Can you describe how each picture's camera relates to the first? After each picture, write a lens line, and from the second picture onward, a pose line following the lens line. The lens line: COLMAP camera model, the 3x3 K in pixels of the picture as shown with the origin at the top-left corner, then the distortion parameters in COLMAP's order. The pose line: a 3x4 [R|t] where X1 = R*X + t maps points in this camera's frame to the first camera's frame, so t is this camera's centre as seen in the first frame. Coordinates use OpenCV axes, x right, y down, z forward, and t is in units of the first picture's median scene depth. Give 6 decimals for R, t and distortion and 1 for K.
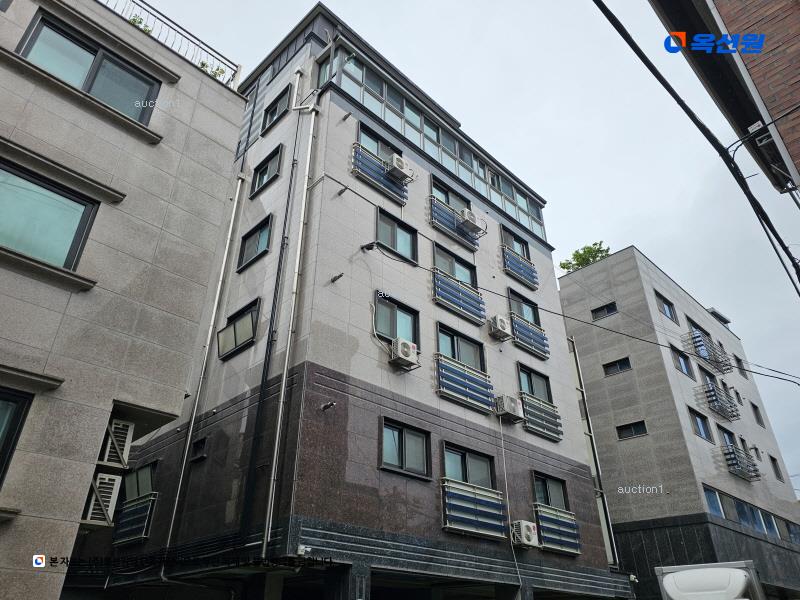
lens RADIAL K [[566.3, 0, 377.1], [0, 566.3, 308.4], [0, 0, 1]] dist [0.064779, -0.060325]
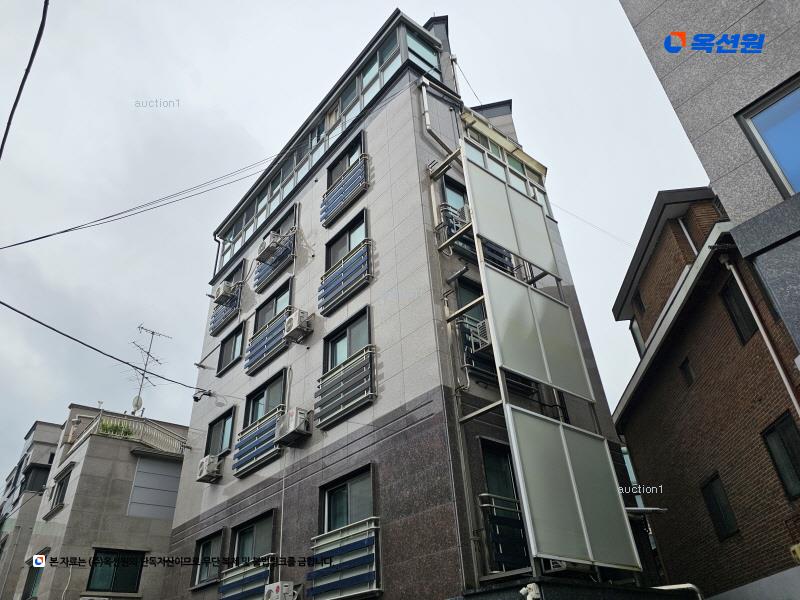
lens RADIAL K [[566.3, 0, 377.1], [0, 566.3, 308.4], [0, 0, 1]] dist [0.064779, -0.060325]
pose [[-0.077976, -0.563305, -0.822561, 0.927200], [0.536716, 0.671585, -0.510793, 0.511986], [0.840152, -0.481312, 0.249967, 0.966685]]
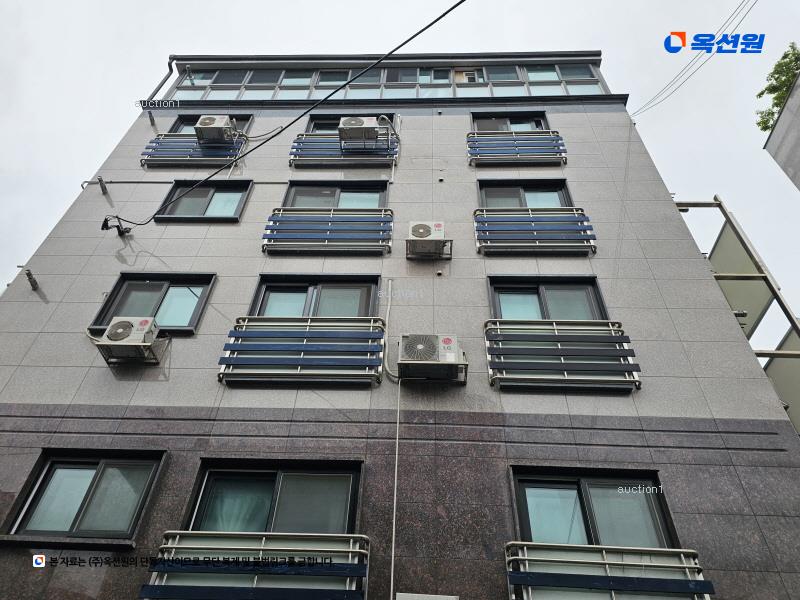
lens RADIAL K [[545.0, 0, 380.6], [0, 545.0, 317.7], [0, 0, 1]] dist [0.031378, 0.000345]
pose [[0.708577, -0.464600, -0.531099, 0.459970], [0.324162, 0.882857, -0.339827, 0.285044], [0.626768, 0.068631, 0.776177, 0.603654]]
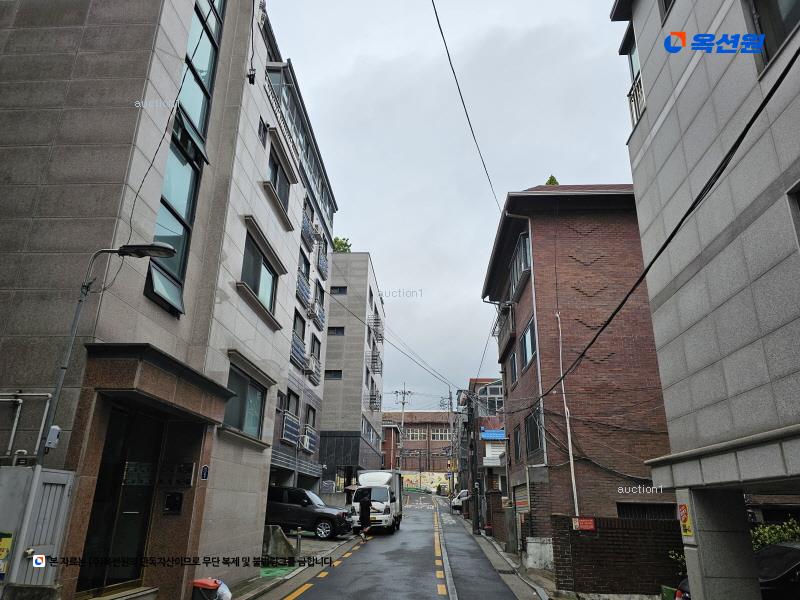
lens RADIAL K [[566.3, 0, 377.1], [0, 566.3, 308.4], [0, 0, 1]] dist [0.064779, -0.060325]
pose [[0.749598, 0.233669, 0.619275, -0.612291], [-0.355051, 0.931565, 0.078265, -0.153405], [-0.558606, -0.278541, 0.781264, -0.268538]]
